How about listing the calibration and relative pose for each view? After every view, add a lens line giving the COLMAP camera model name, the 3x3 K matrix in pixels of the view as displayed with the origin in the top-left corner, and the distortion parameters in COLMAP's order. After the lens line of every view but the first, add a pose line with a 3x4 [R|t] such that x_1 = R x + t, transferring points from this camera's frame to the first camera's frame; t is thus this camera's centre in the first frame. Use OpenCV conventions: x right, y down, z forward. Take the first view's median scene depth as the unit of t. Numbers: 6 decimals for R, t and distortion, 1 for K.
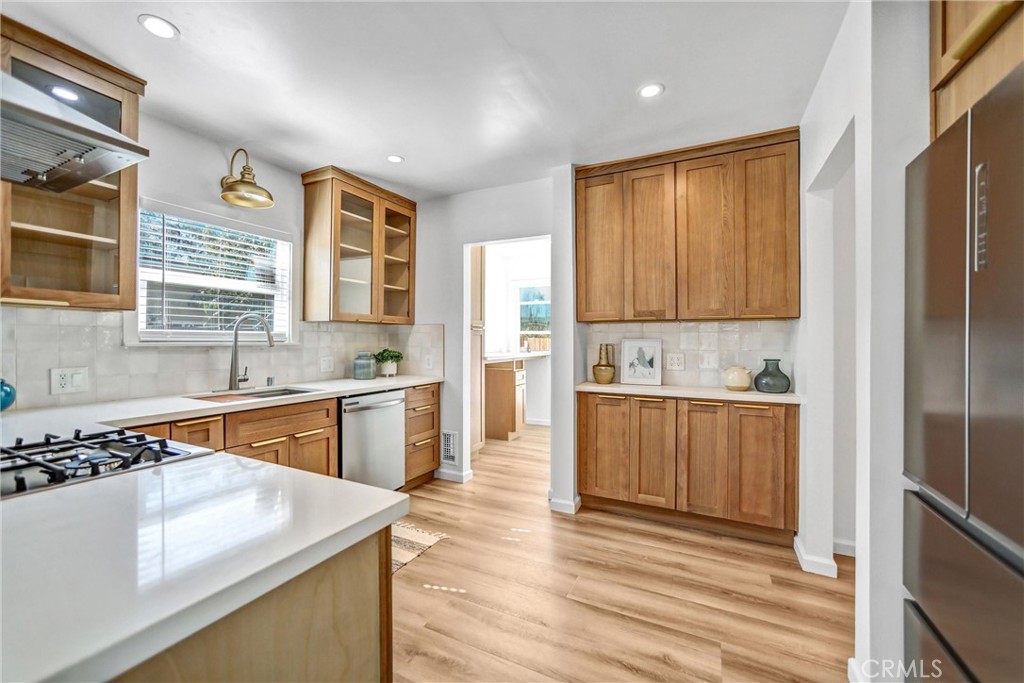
lens RADIAL K [[410.3, 0, 516.3], [0, 410.3, 341.6], [0, 0, 1]] dist [-0.027374, 0.004893]
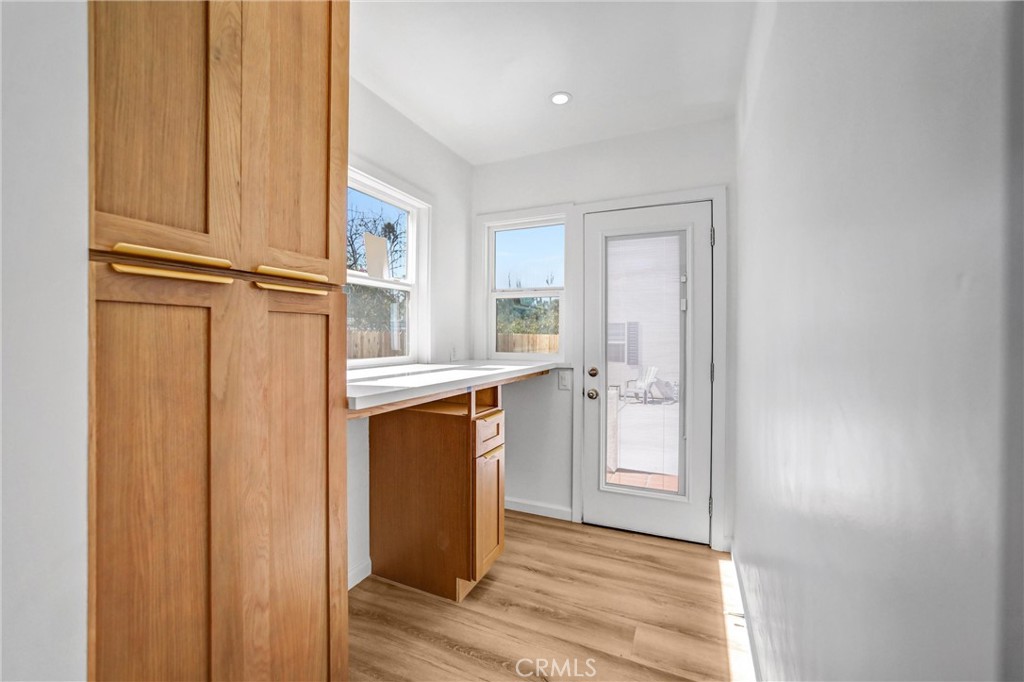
lens RADIAL K [[410.3, 0, 509.0], [0, 410.3, 341.2], [0, 0, 1]] dist [-0.027374, 0.004893]
pose [[0.999398, 0.007047, 0.033974, 0.025710], [-0.007379, 0.999926, 0.009634, -0.004608], [-0.033903, -0.009879, 0.999376, 1.117961]]
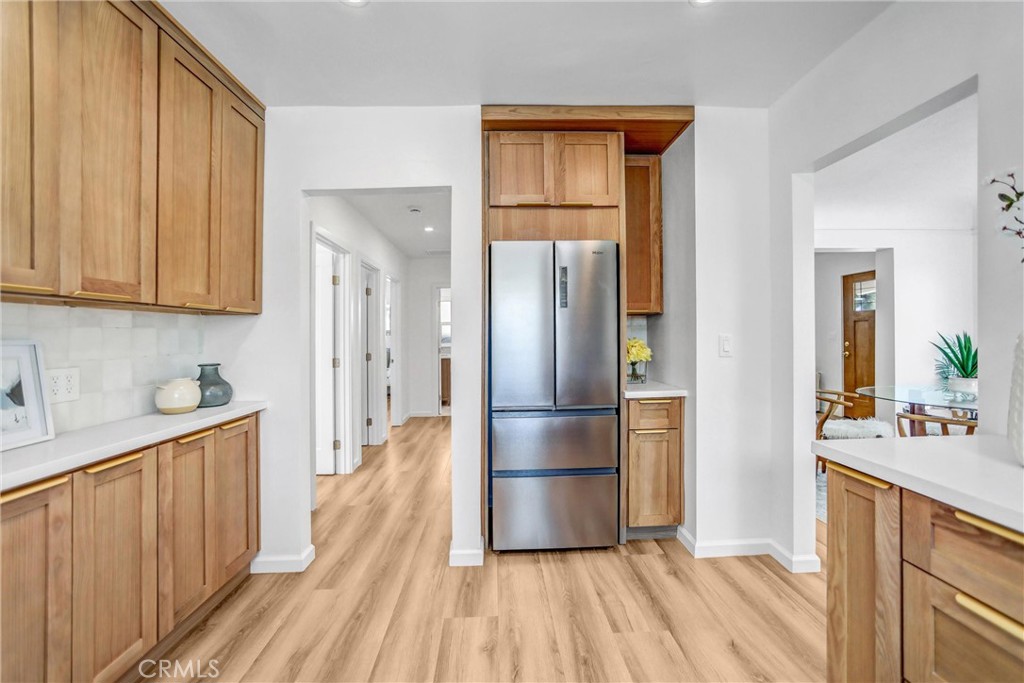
lens RADIAL K [[410.3, 0, 504.3], [0, 410.3, 335.5], [0, 0, 1]] dist [-0.027374, 0.004893]
pose [[-0.470146, 0.003626, 0.882581, -0.300109], [0.013861, 0.999899, 0.003275, -0.005435], [-0.882480, 0.013773, -0.470148, 0.773771]]
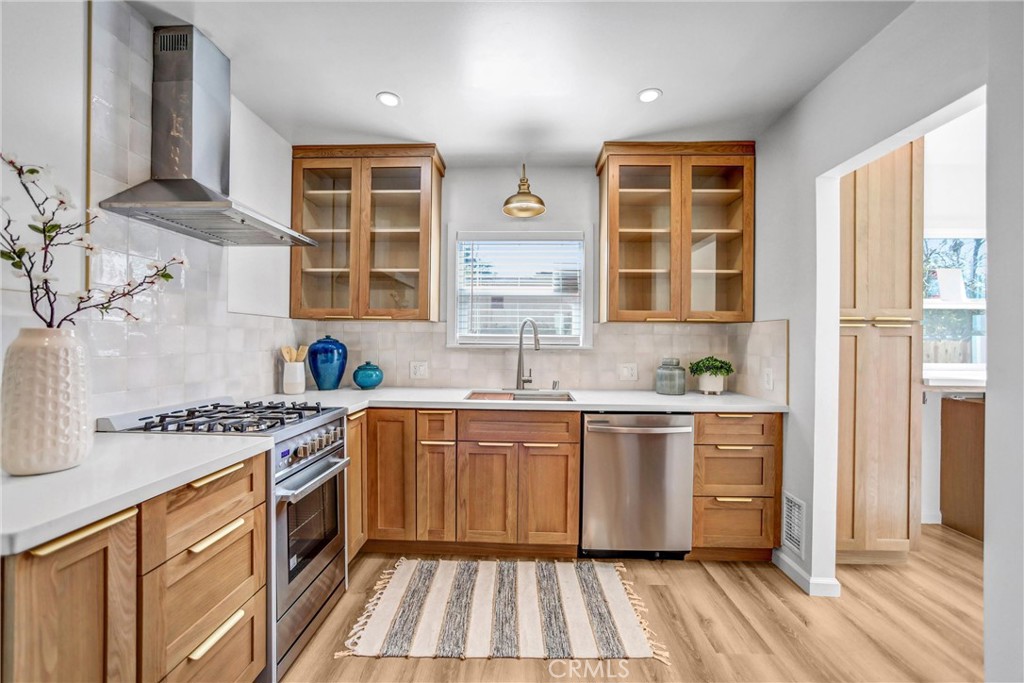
lens RADIAL K [[410.3, 0, 499.8], [0, 410.3, 342.8], [0, 0, 1]] dist [-0.027374, 0.004893]
pose [[0.410046, 0.005076, -0.912051, 0.251577], [-0.009826, 0.999951, 0.001148, -0.005222], [0.912012, 0.008491, 0.410076, 0.455458]]
